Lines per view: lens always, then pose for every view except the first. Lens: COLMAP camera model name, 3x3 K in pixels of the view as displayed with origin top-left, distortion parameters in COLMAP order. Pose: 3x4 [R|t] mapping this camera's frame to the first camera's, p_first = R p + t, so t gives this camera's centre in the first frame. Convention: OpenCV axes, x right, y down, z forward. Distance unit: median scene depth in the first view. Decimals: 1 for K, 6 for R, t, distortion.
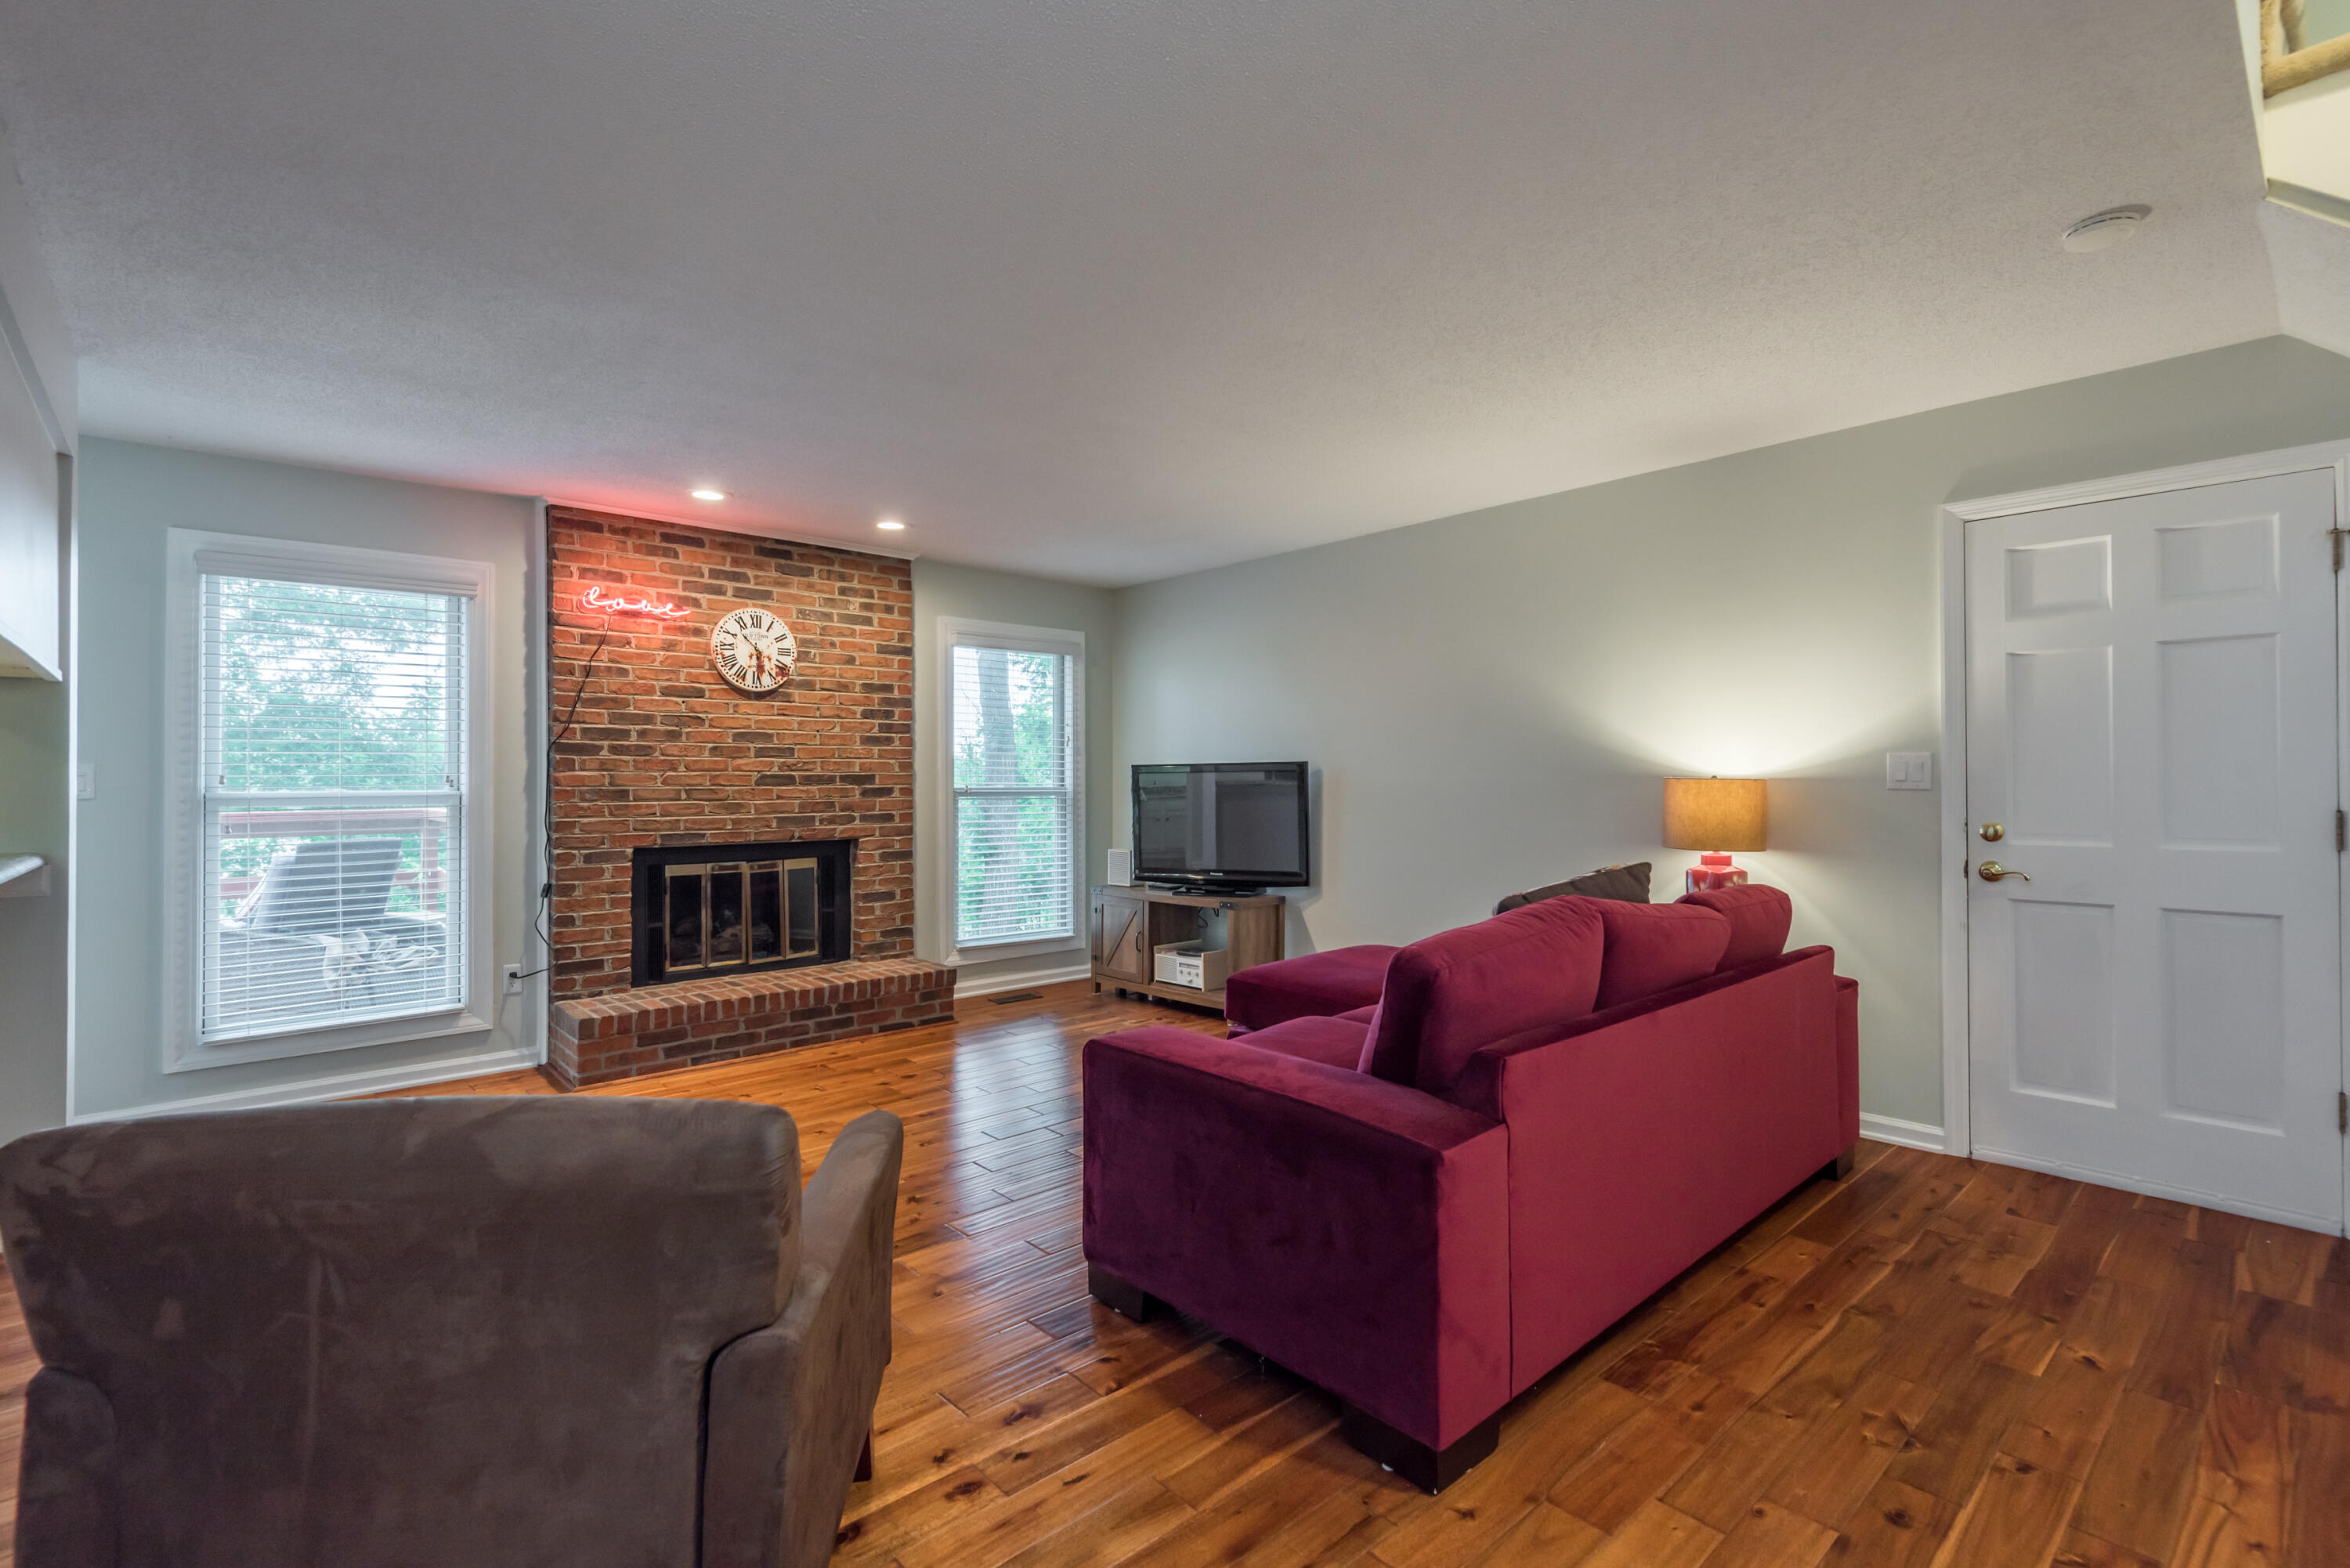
lens RADIAL K [[1059.9, 0, 1161.2], [0, 1059.9, 784.3], [0, 0, 1]] dist [0.011696, -0.006490]
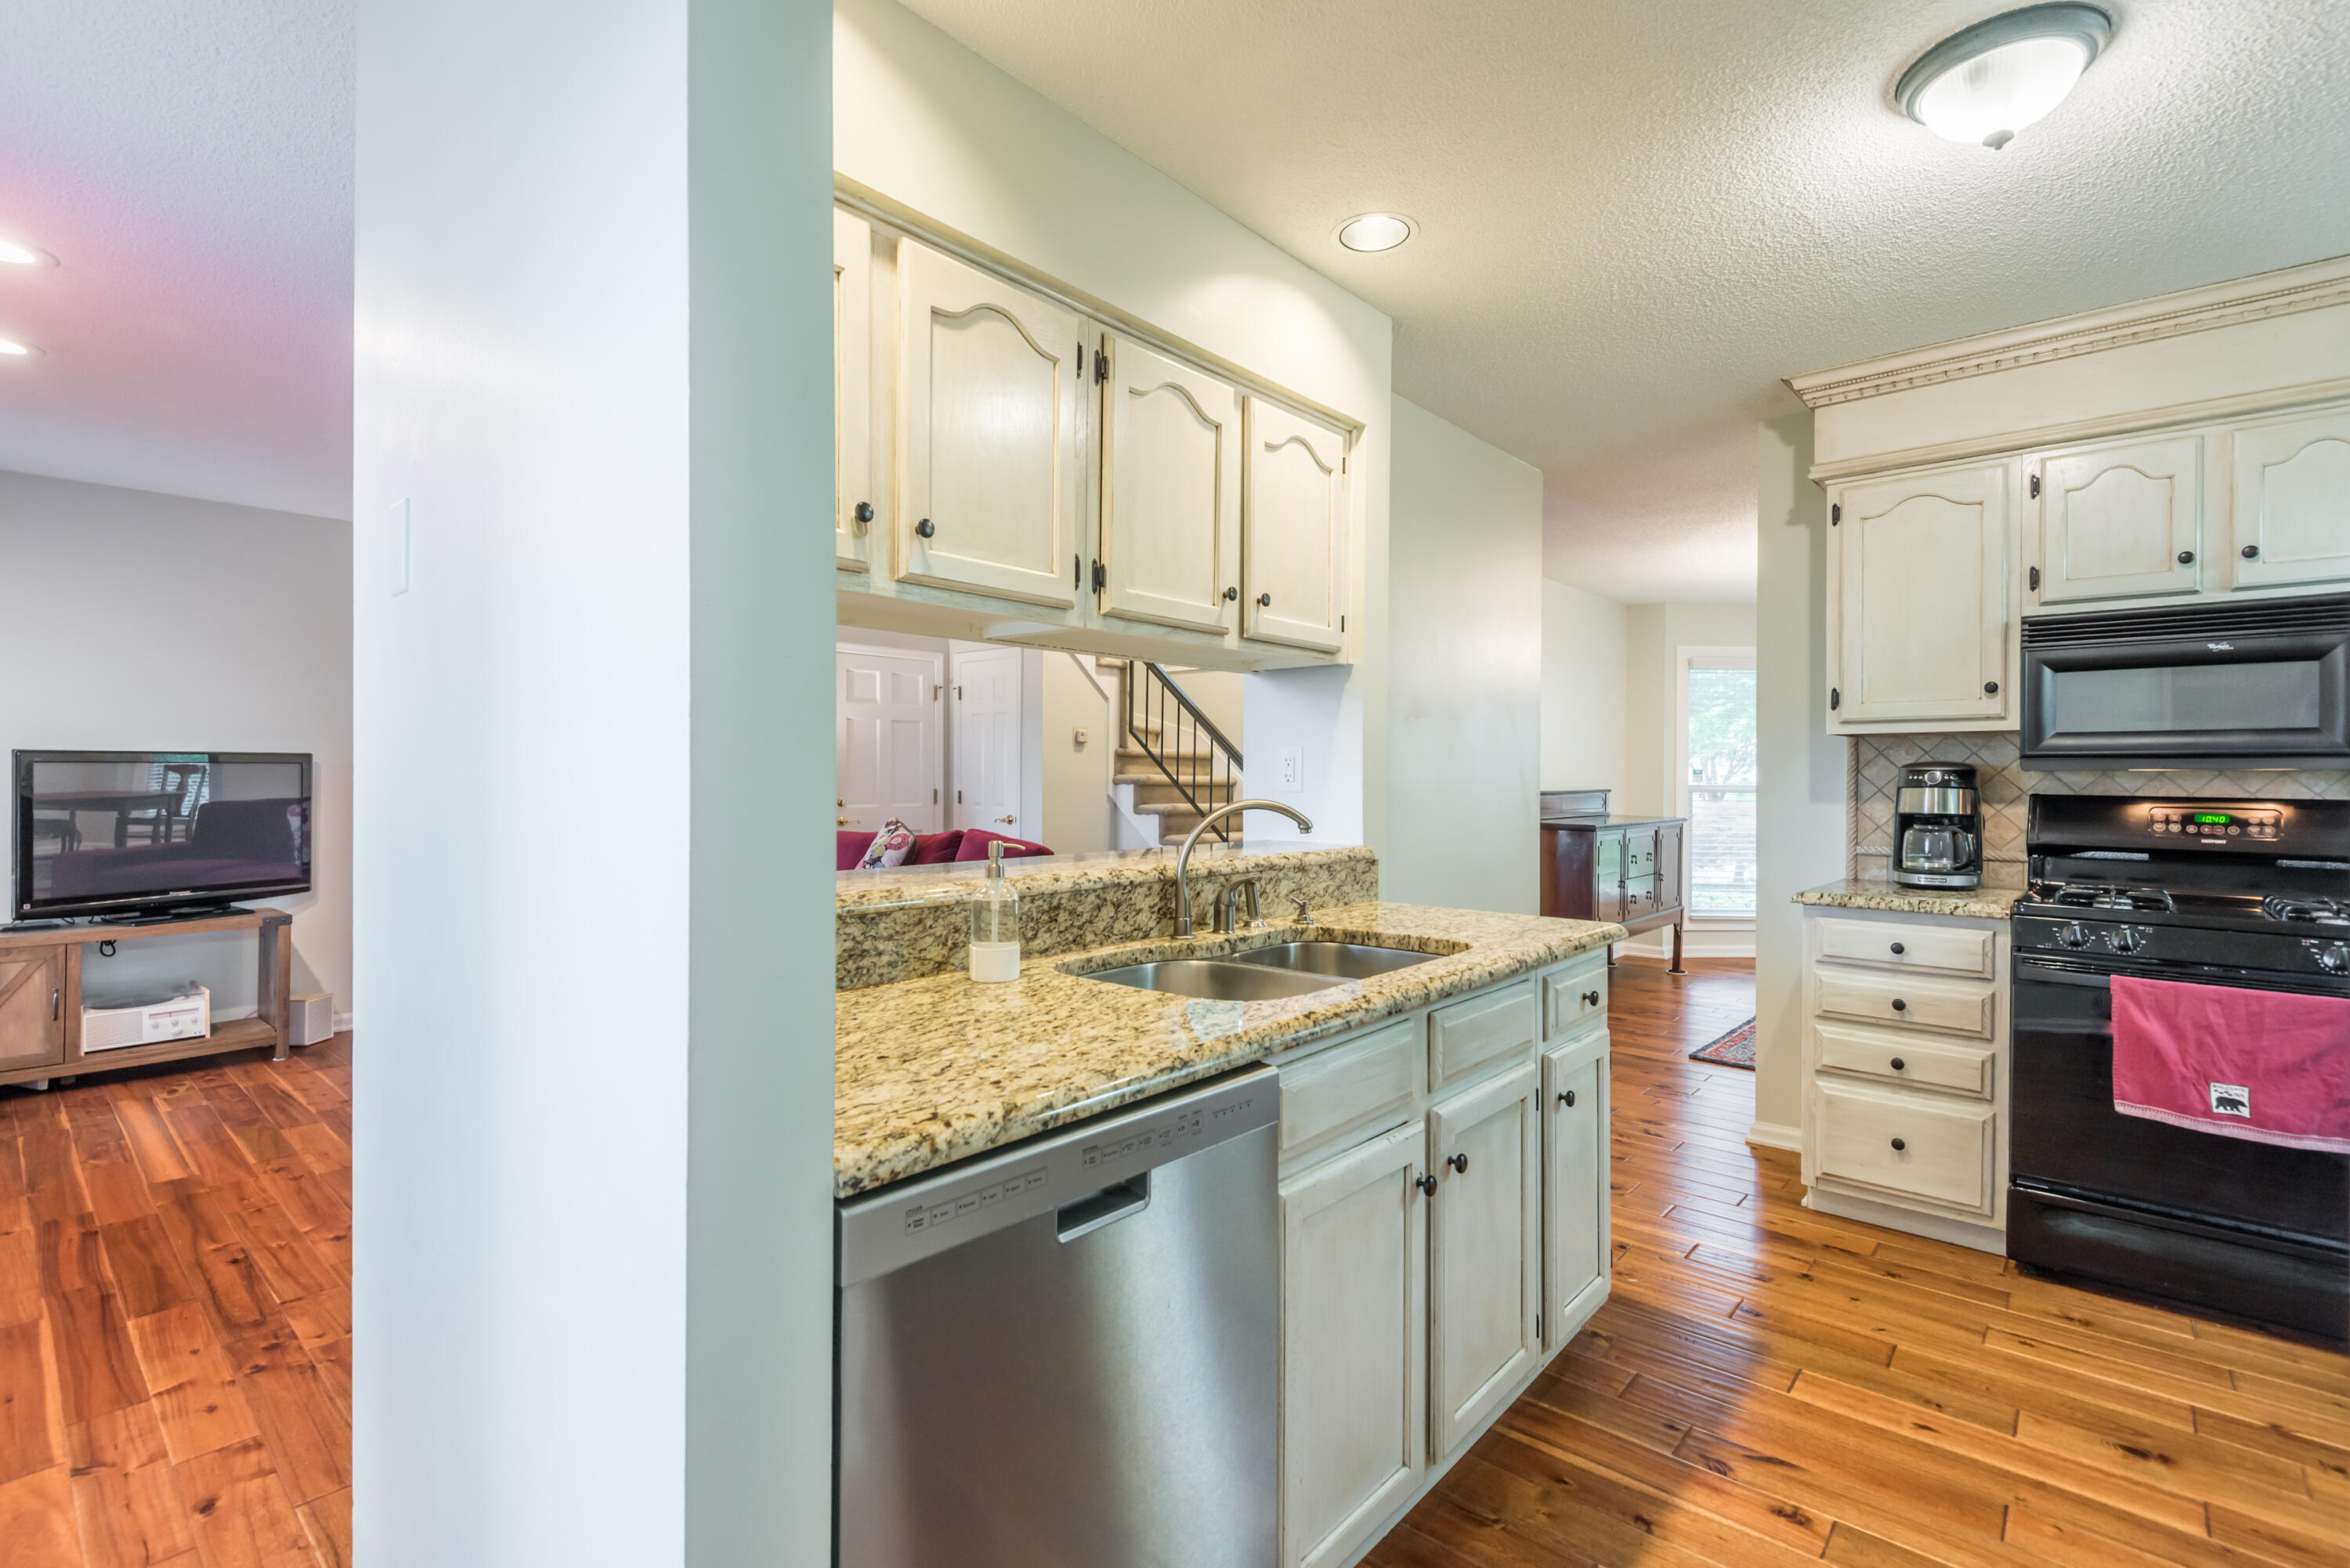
lens RADIAL K [[1059.9, 0, 1166.5], [0, 1059.9, 786.1], [0, 0, 1]] dist [0.011696, -0.006490]
pose [[-0.120142, -0.003786, 0.992750, -0.854944], [0.002914, 0.999987, 0.004167, 0.004080], [-0.992752, 0.003393, -0.120129, 0.381132]]
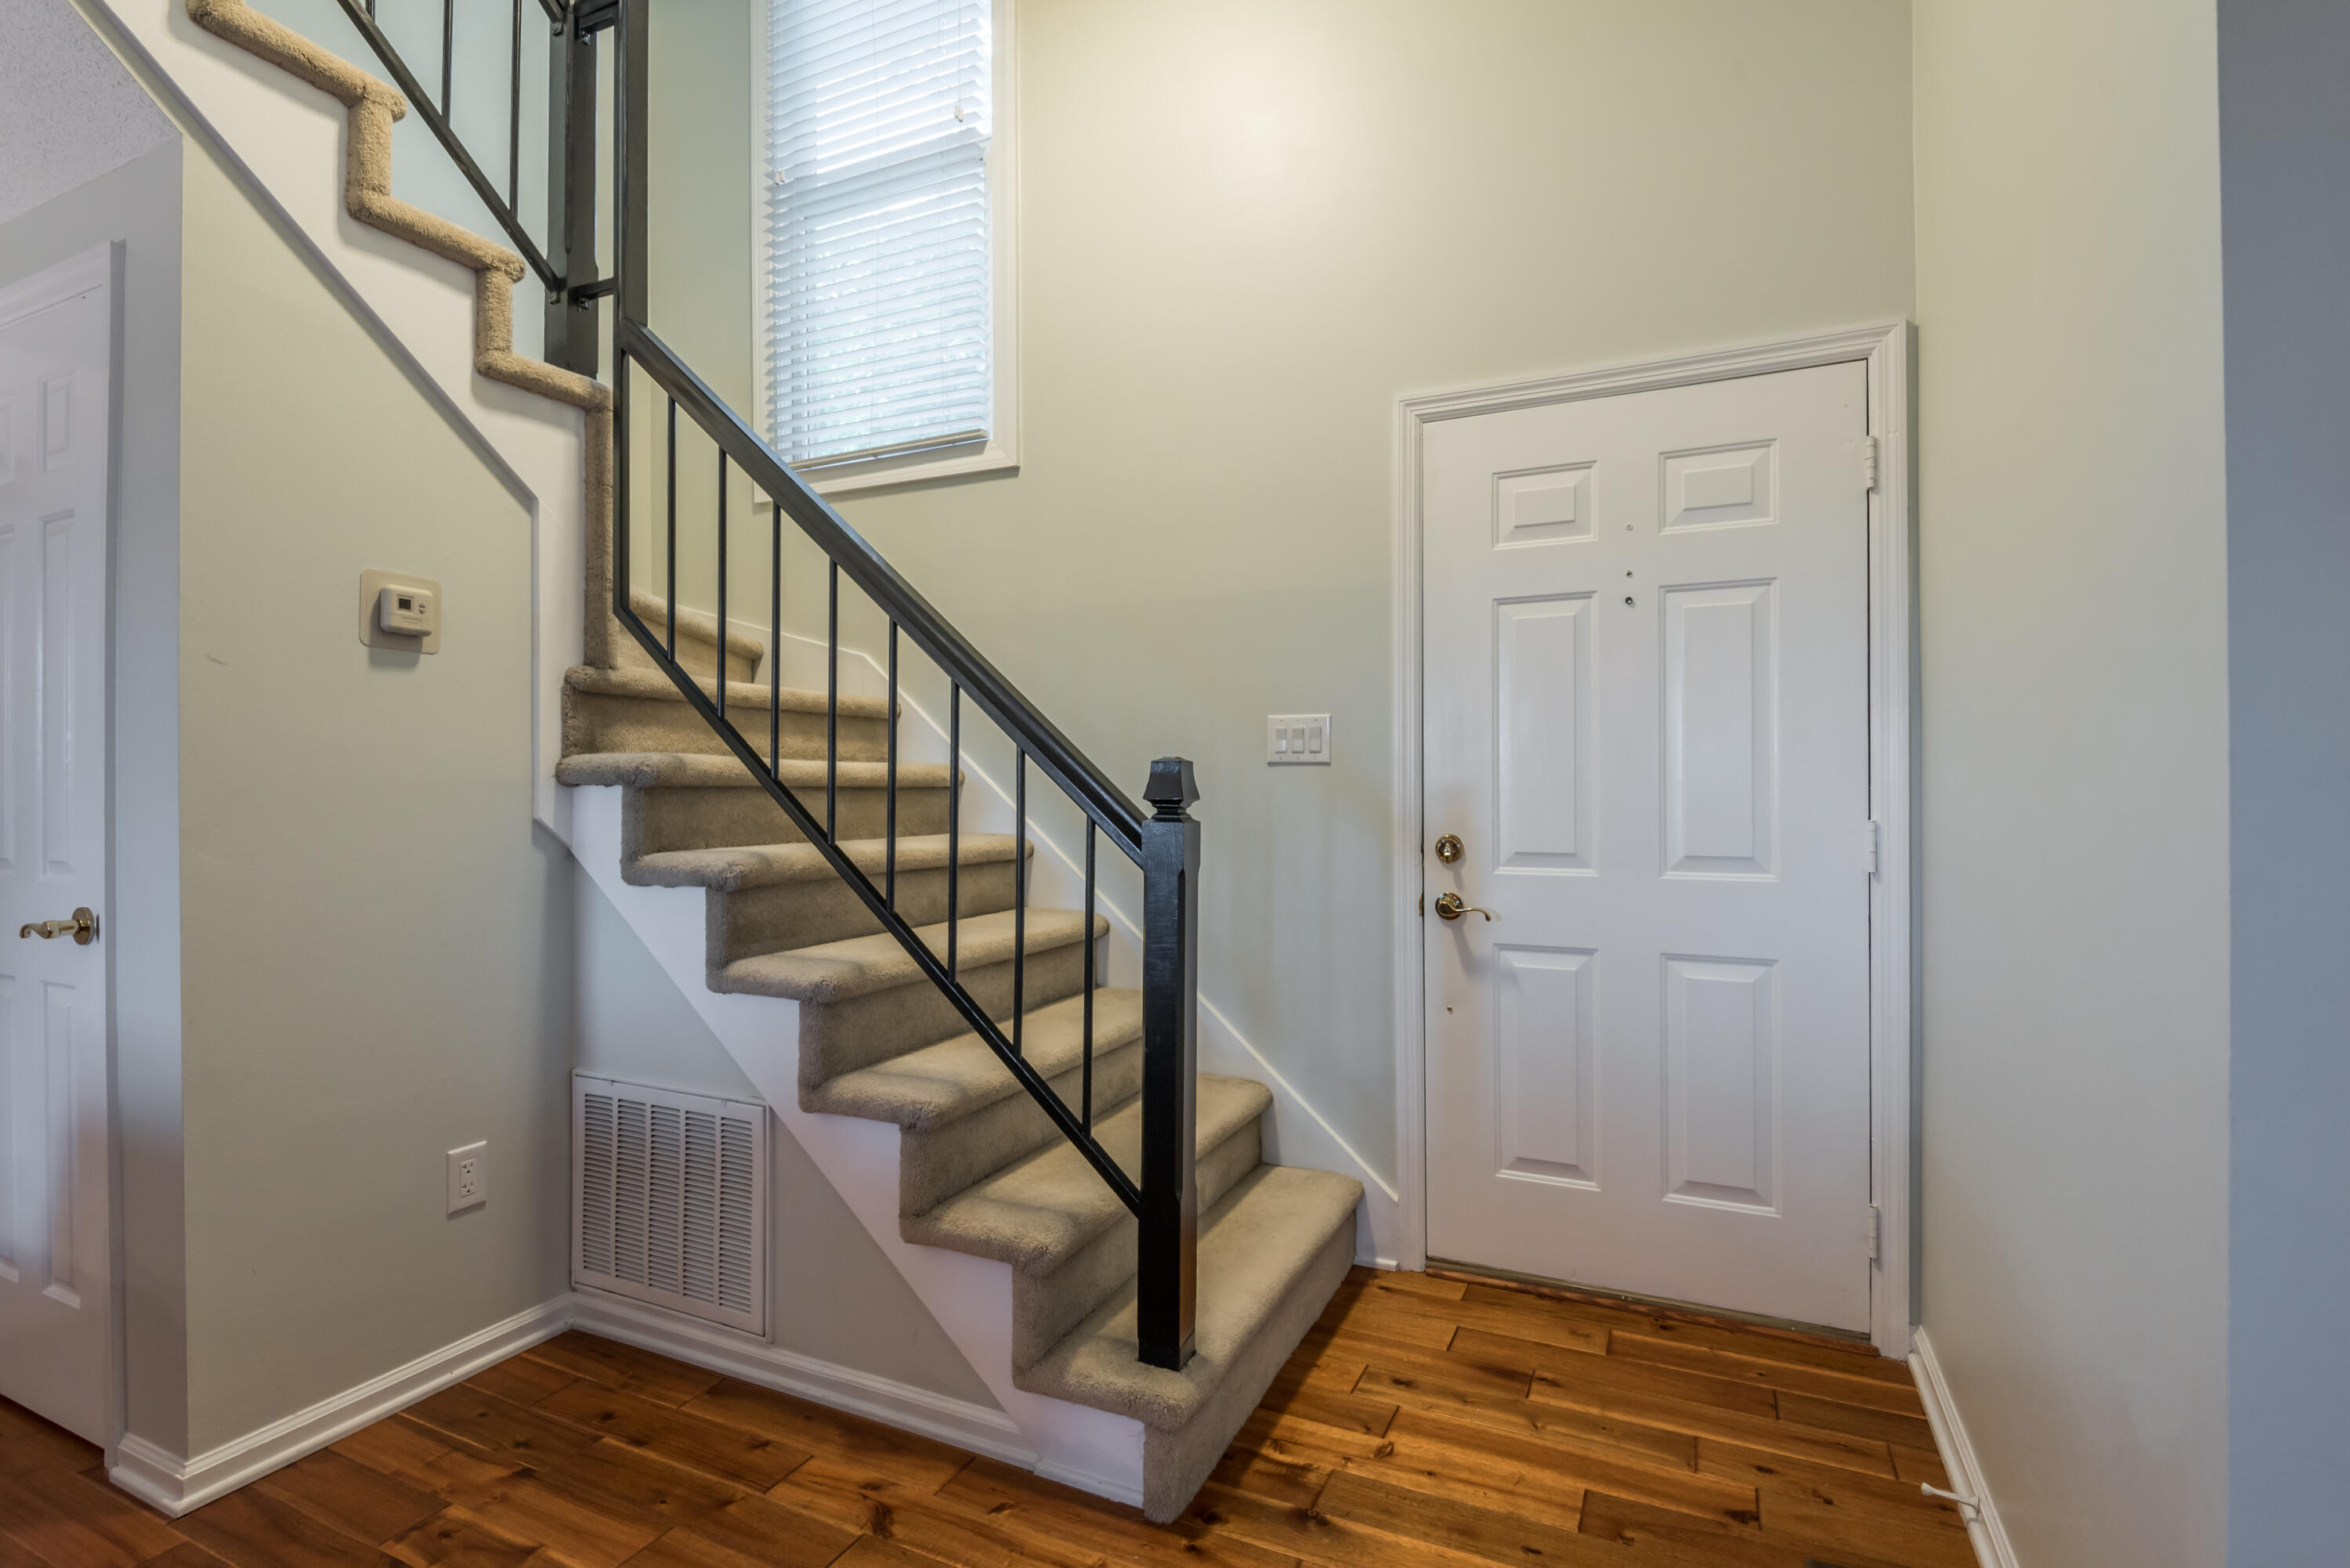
lens RADIAL K [[1122.0, 0, 1192.3], [0, 1122.0, 776.5], [0, 0, 1]] dist [0.010318, -0.000162]
pose [[-0.410177, 0.013927, 0.911899, 0.021184], [0.010309, 0.999890, -0.010634, 0.010901], [-0.911947, 0.005039, -0.410276, 0.236899]]
